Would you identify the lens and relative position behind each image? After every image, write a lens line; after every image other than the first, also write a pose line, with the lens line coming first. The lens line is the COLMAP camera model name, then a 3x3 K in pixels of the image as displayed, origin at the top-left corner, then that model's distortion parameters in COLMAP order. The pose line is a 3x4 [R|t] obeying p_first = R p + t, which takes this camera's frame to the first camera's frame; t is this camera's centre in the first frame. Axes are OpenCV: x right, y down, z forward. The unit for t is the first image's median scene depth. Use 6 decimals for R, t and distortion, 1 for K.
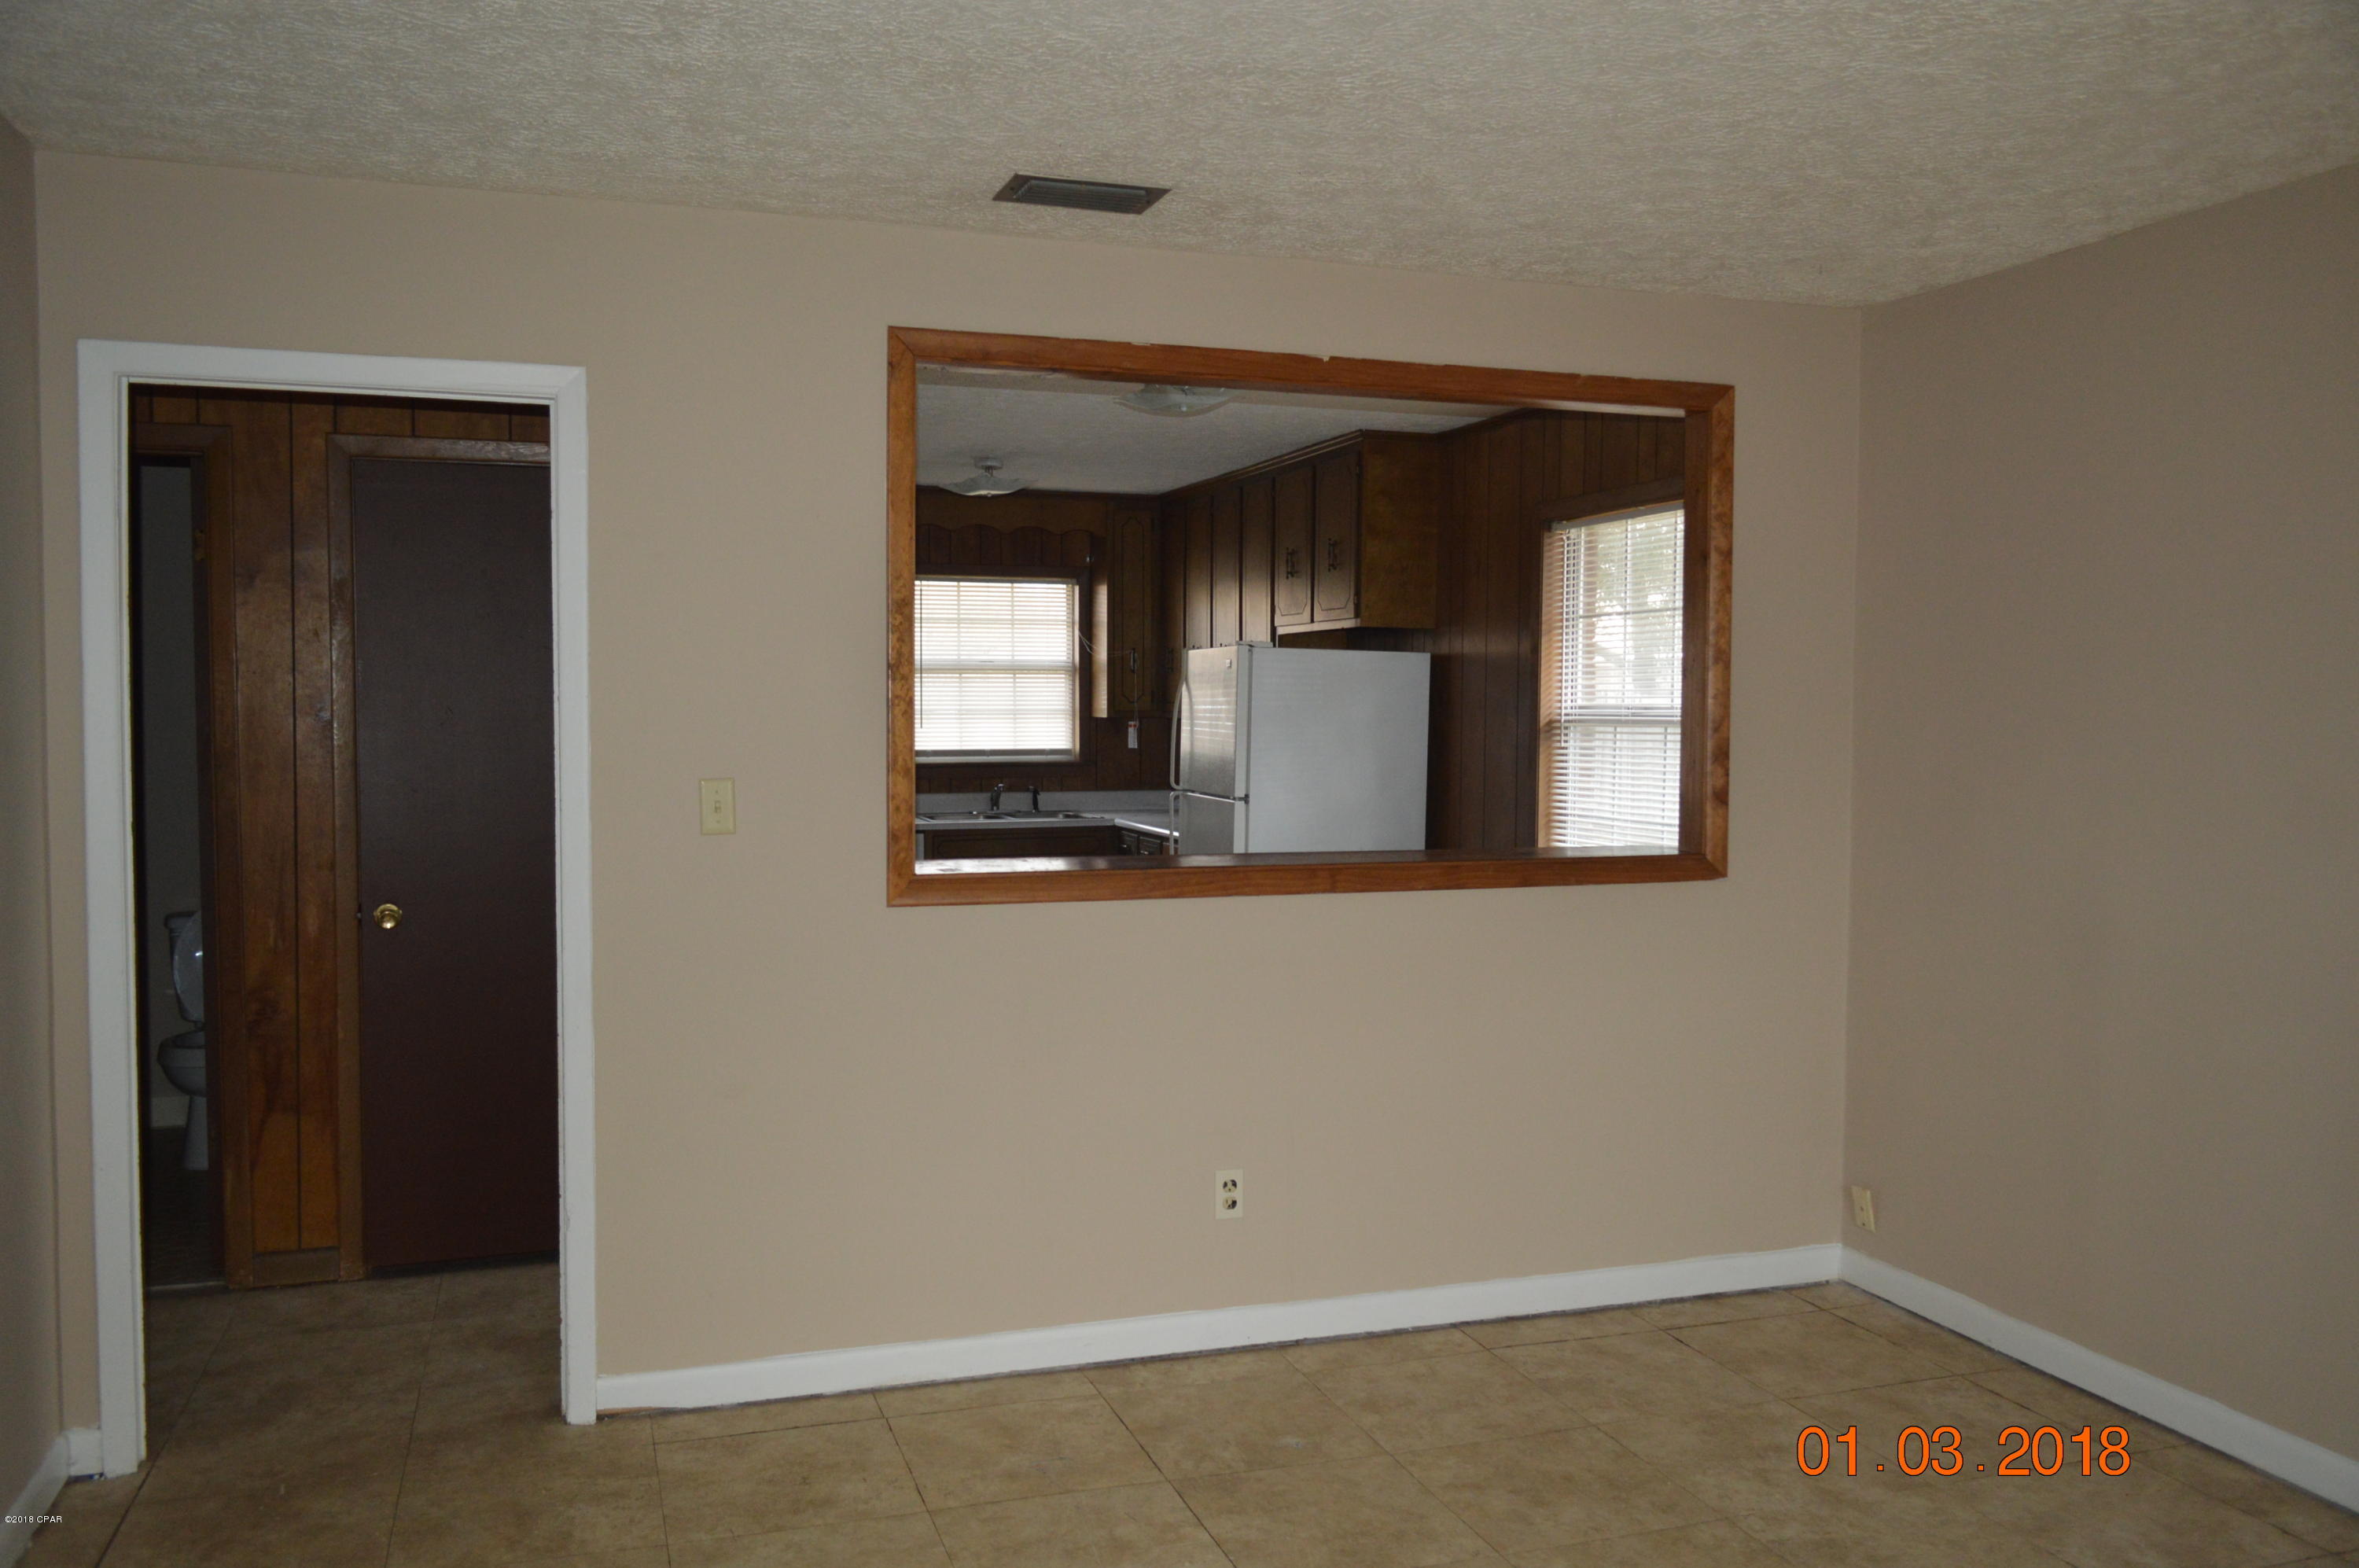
lens RADIAL K [[1887.9, 0, 1188.1], [0, 1887.9, 834.0], [0, 0, 1]] dist [-0.000141, 0.001122]
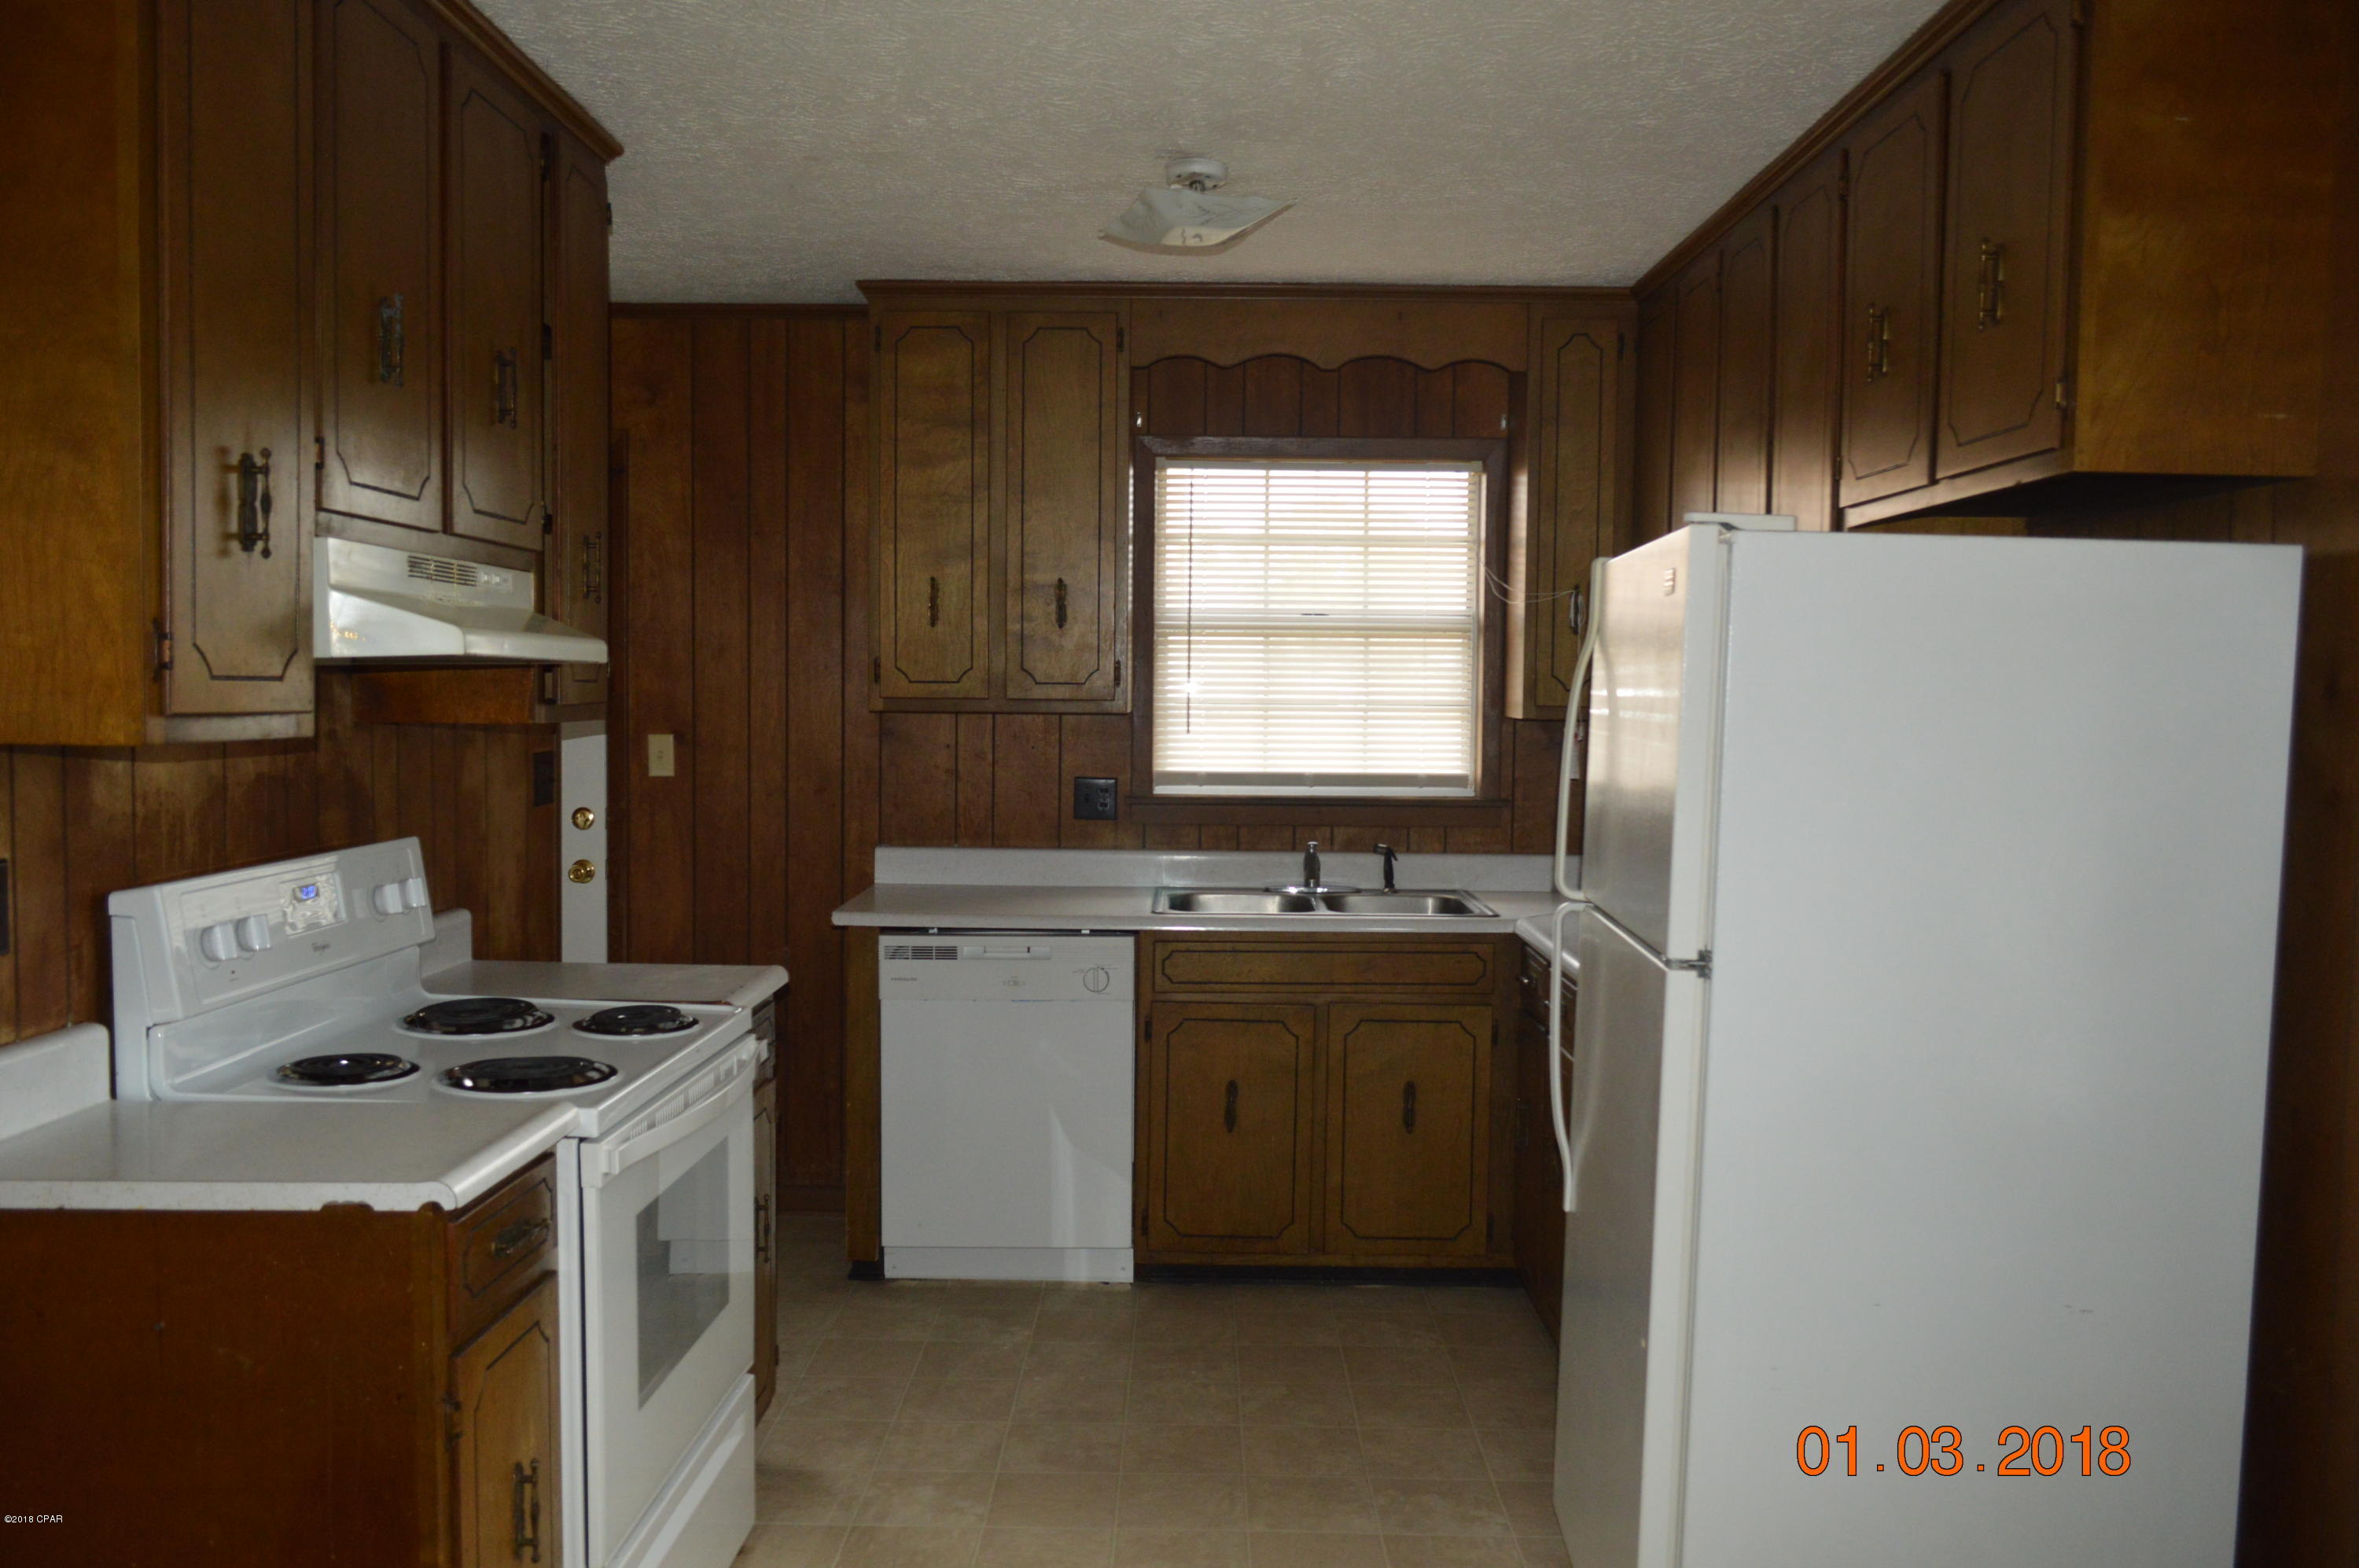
lens RADIAL K [[1887.9, 0, 1188.1], [0, 1887.9, 834.0], [0, 0, 1]] dist [-0.000141, 0.001122]
pose [[0.945253, 0.037391, -0.324189, 0.040317], [-0.034687, 0.999298, 0.014120, -0.033806], [0.324489, -0.002102, 0.945887, 0.467386]]
